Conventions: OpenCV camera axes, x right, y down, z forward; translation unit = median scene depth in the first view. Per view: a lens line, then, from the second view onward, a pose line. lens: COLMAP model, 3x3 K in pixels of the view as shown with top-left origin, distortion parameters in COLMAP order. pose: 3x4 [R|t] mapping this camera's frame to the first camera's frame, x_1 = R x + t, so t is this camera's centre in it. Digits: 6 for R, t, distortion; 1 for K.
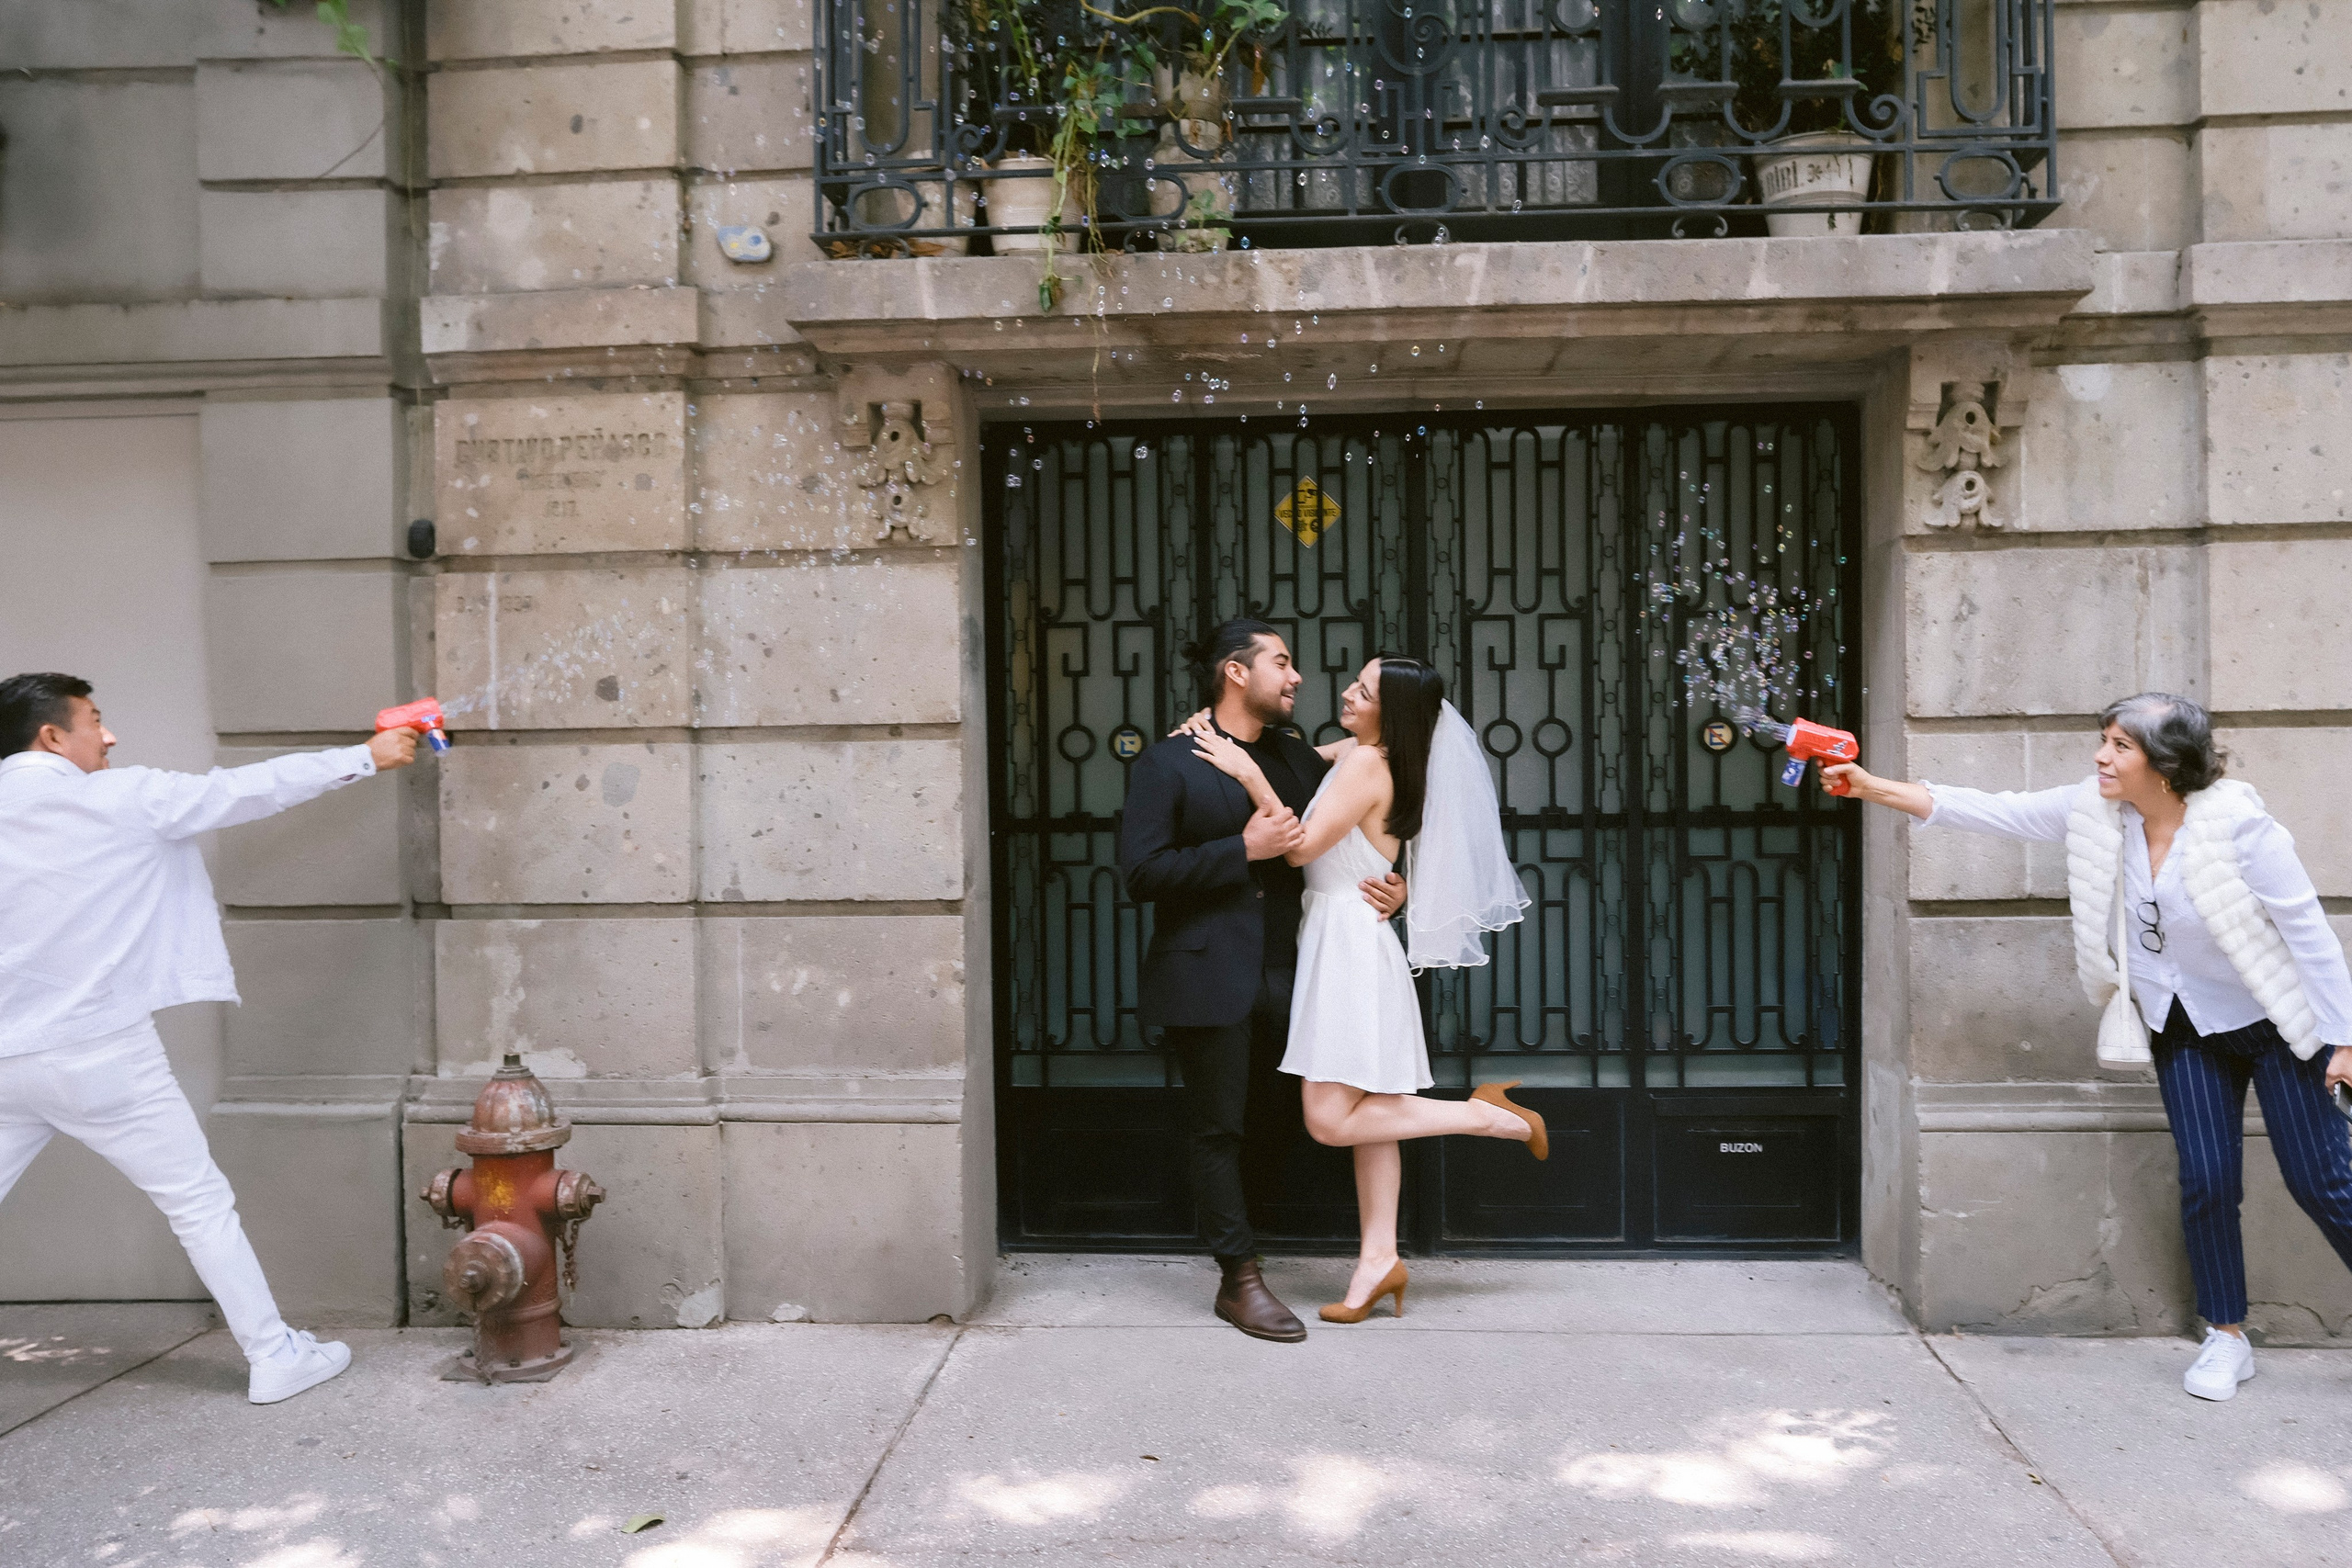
lens RADIAL K [[1674.0, 0, 1216.1], [0, 1674.0, 793.7], [0, 0, 1]] dist [-0.041997, 0.031059]
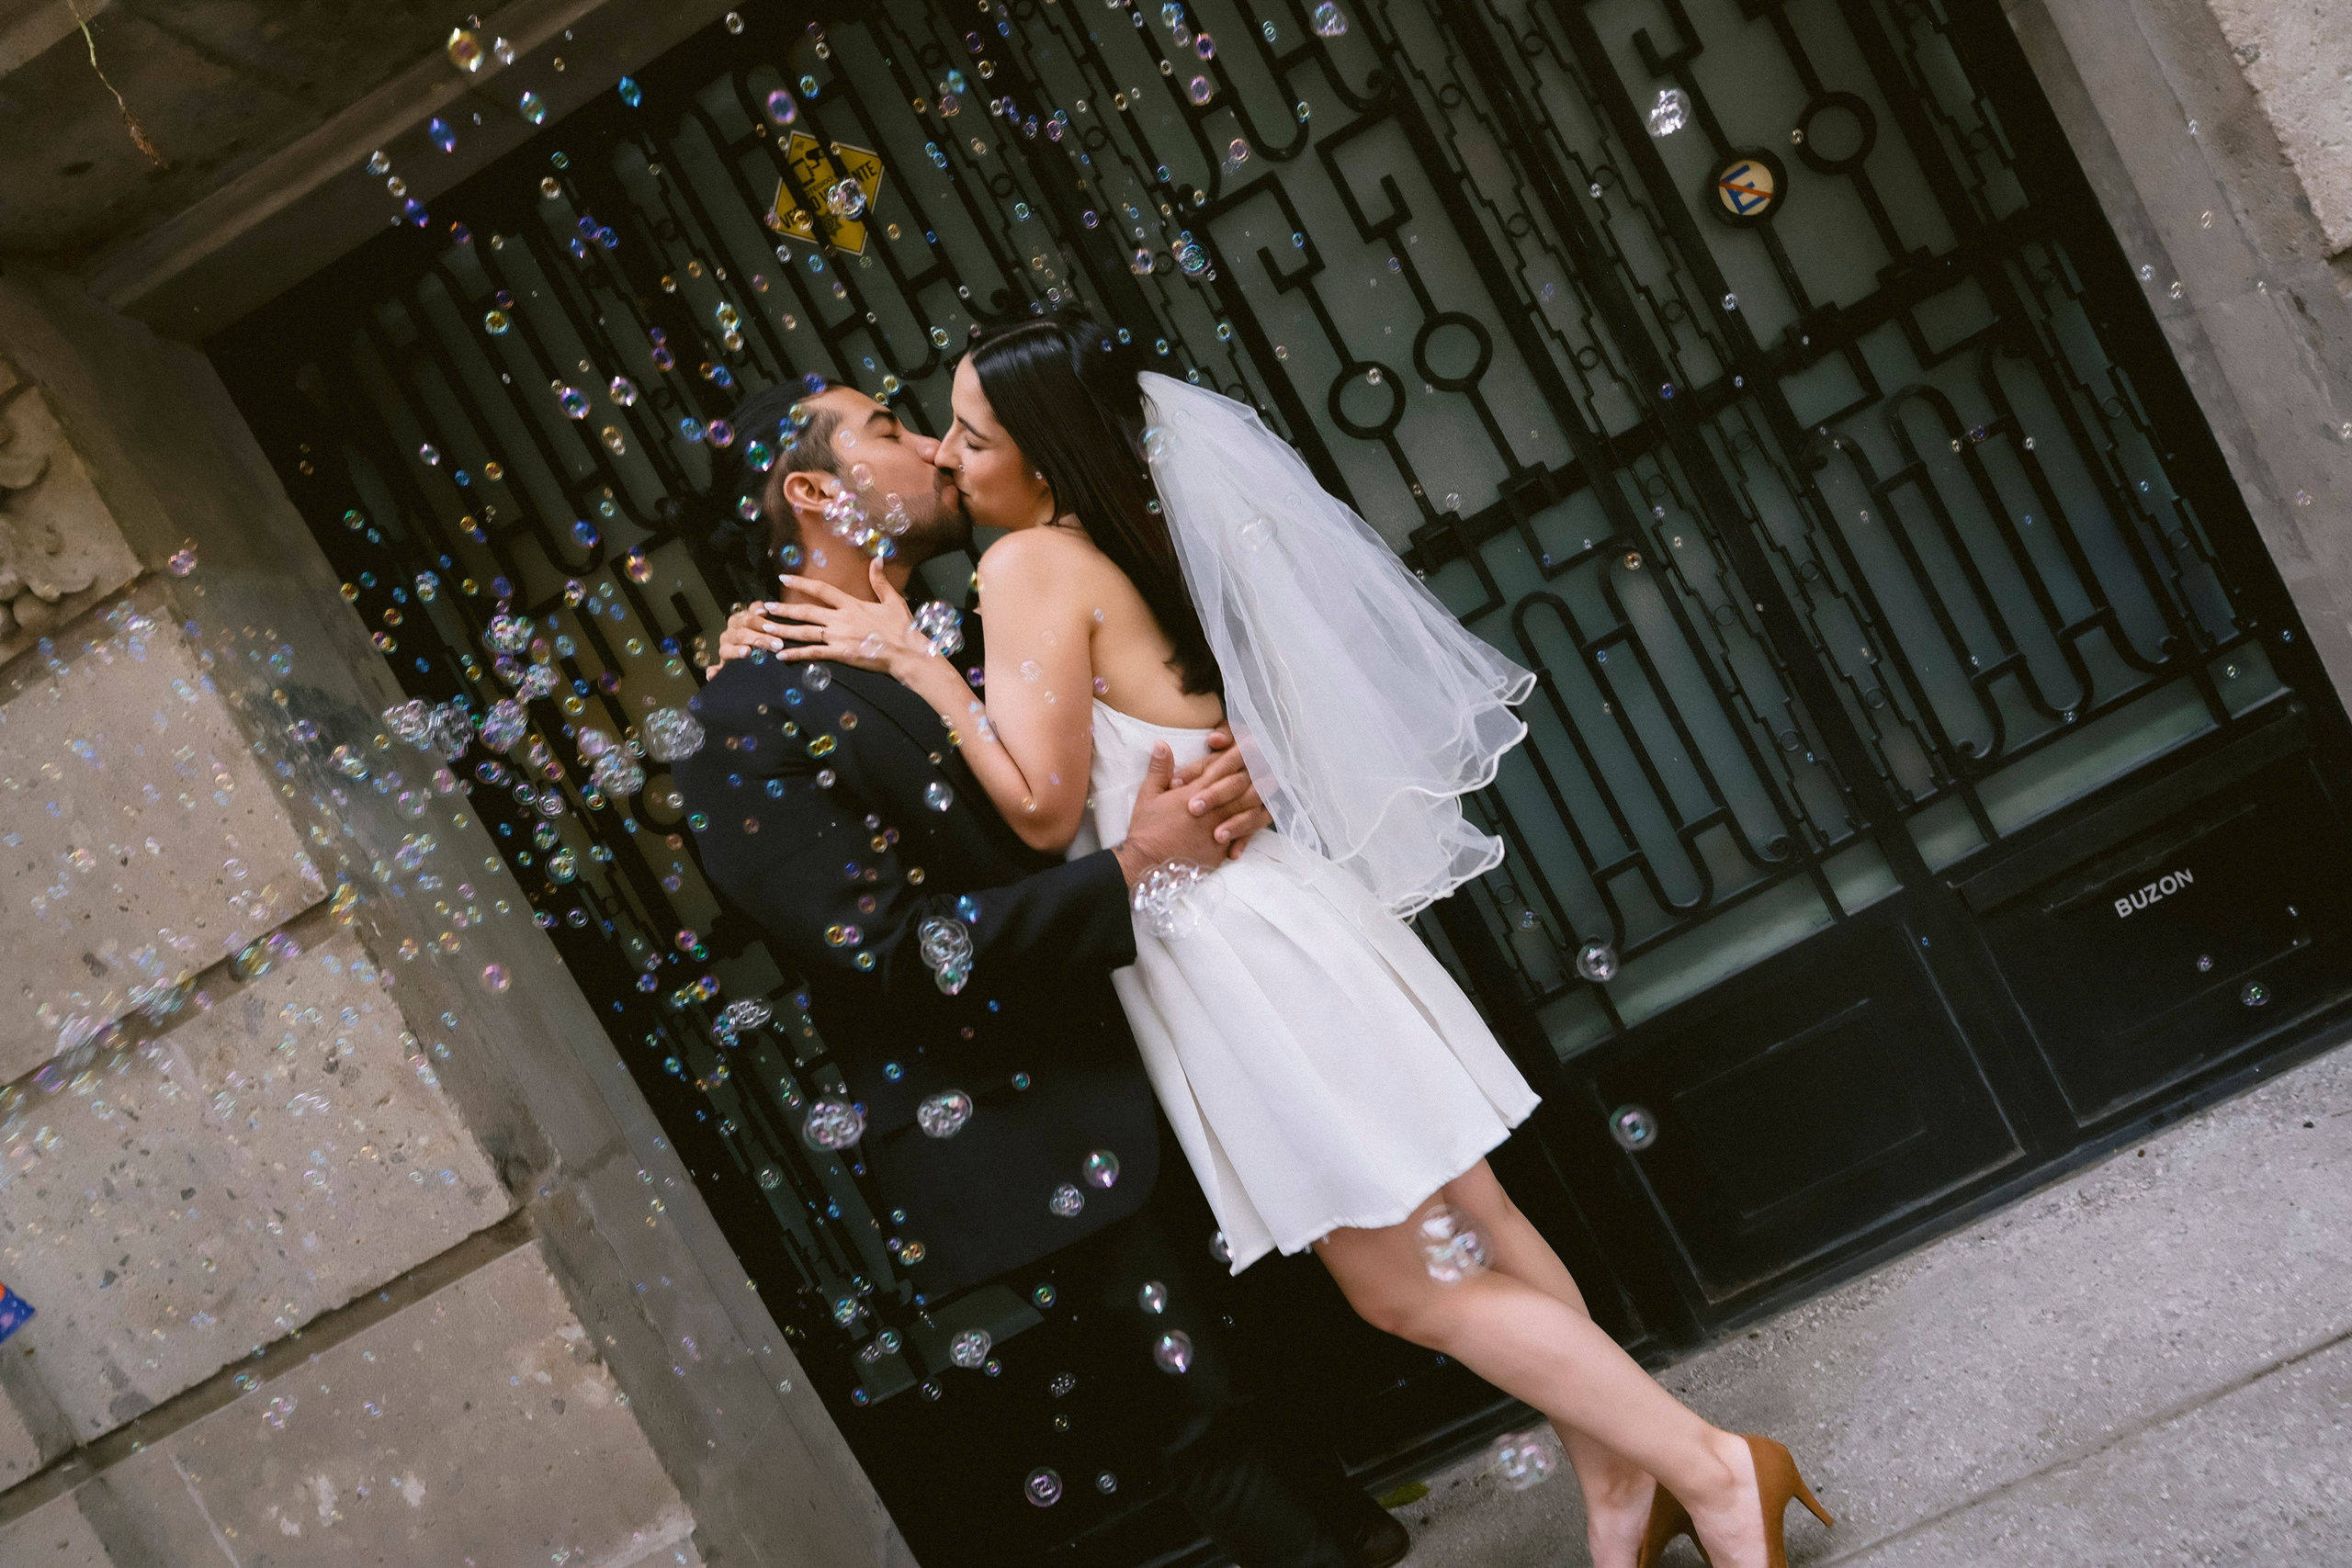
lens RADIAL K [[1674.0, 0, 1216.1], [0, 1674.0, 793.7], [0, 0, 1]] dist [-0.041997, 0.031059]
pose [[0.882439, -0.467772, -0.049907, 0.110732], [0.469945, 0.881359, 0.048550, 0.028538], [0.021276, -0.066296, 0.997573, 0.535224]]
